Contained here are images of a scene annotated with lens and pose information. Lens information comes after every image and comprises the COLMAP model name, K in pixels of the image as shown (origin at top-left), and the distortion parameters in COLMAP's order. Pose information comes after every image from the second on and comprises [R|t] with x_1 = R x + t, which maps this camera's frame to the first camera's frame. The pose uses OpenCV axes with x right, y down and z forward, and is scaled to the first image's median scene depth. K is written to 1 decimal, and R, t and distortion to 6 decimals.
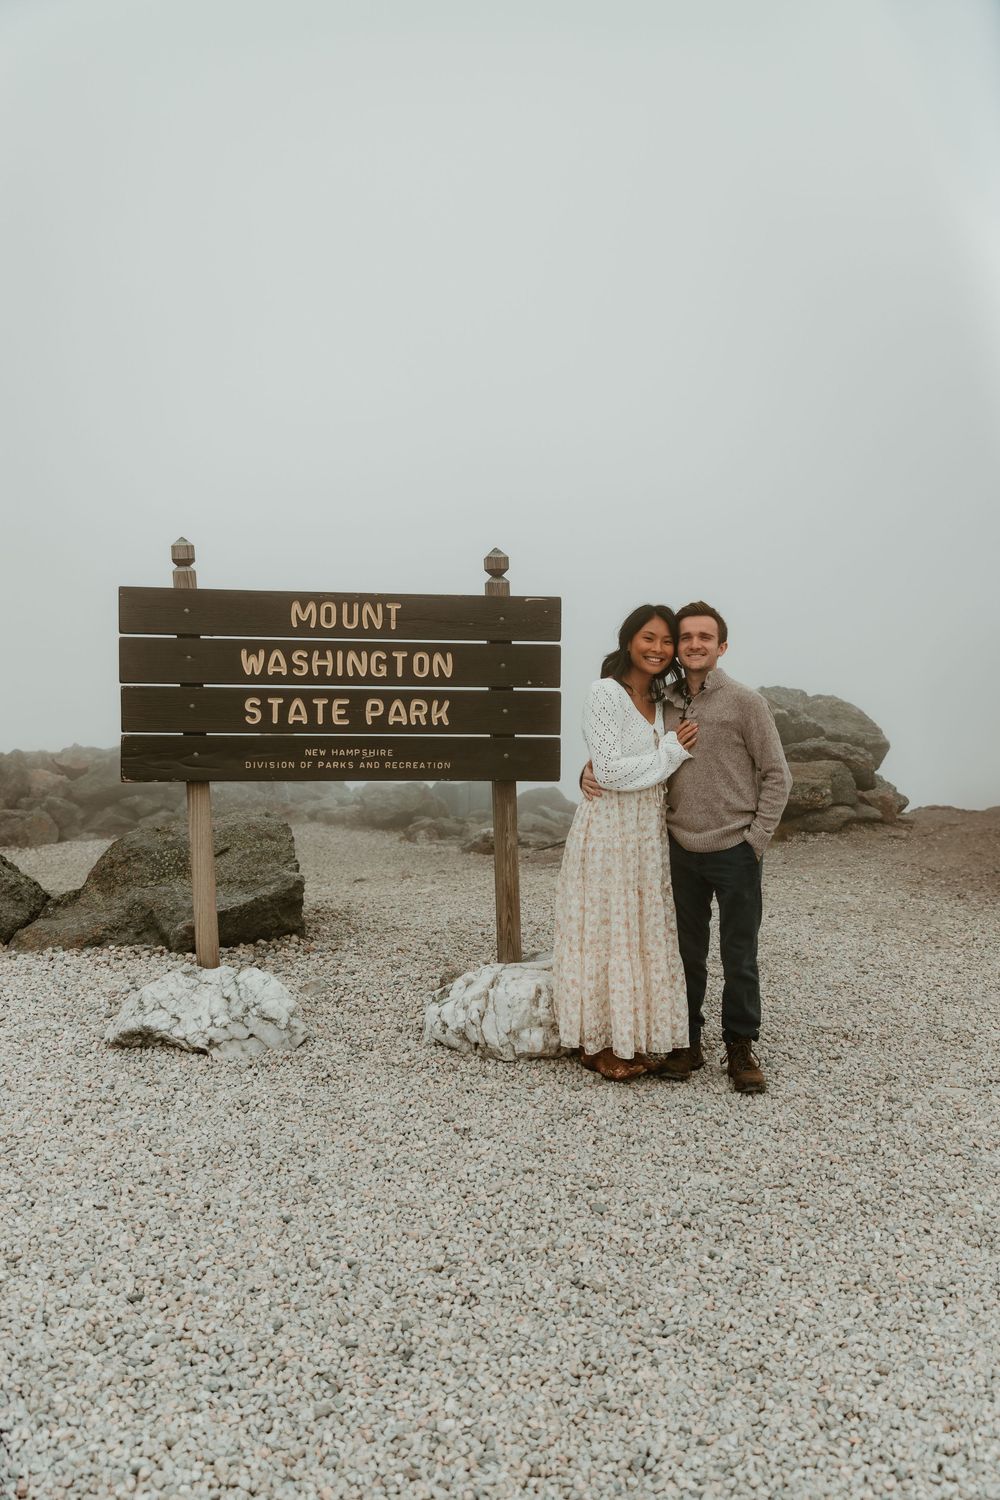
lens RADIAL K [[1282.3, 0, 498.4], [0, 1282.3, 754.7], [0, 0, 1]] dist [0.016031, -0.014705]
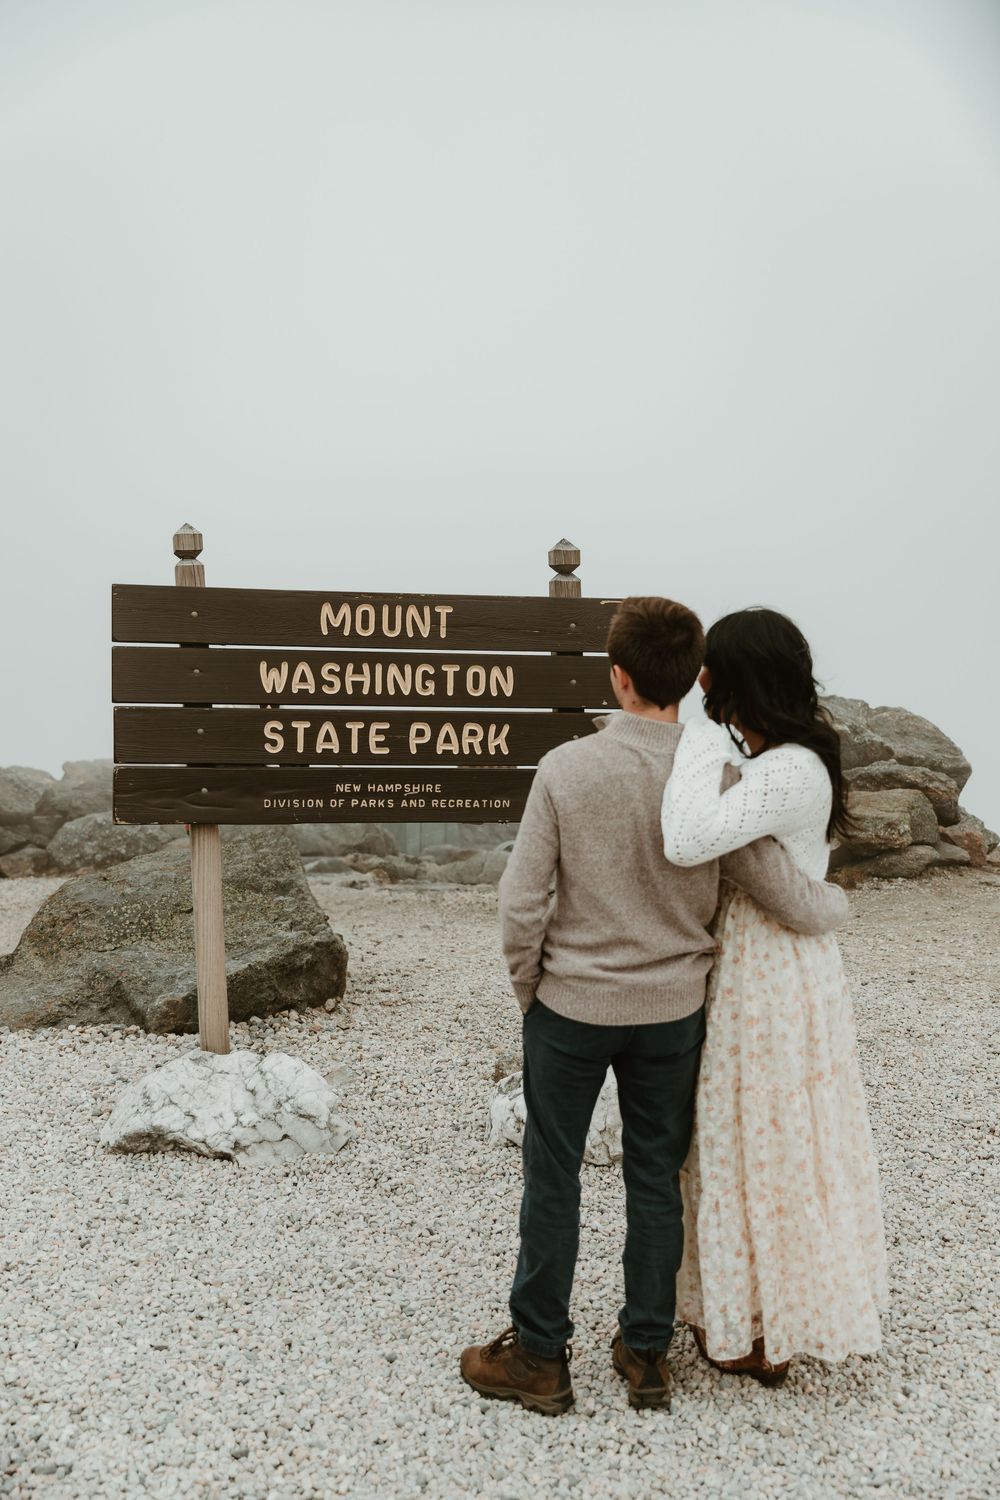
lens RADIAL K [[1644.0, 0, 500.5], [0, 1644.0, 746.5], [0, 0, 1]] dist [0.015997, 0.000000]
pose [[0.998648, 0.003263, 0.051874, -0.104827], [-0.002524, 0.999894, -0.014305, -0.014009], [-0.051915, 0.014154, 0.998551, -0.053585]]
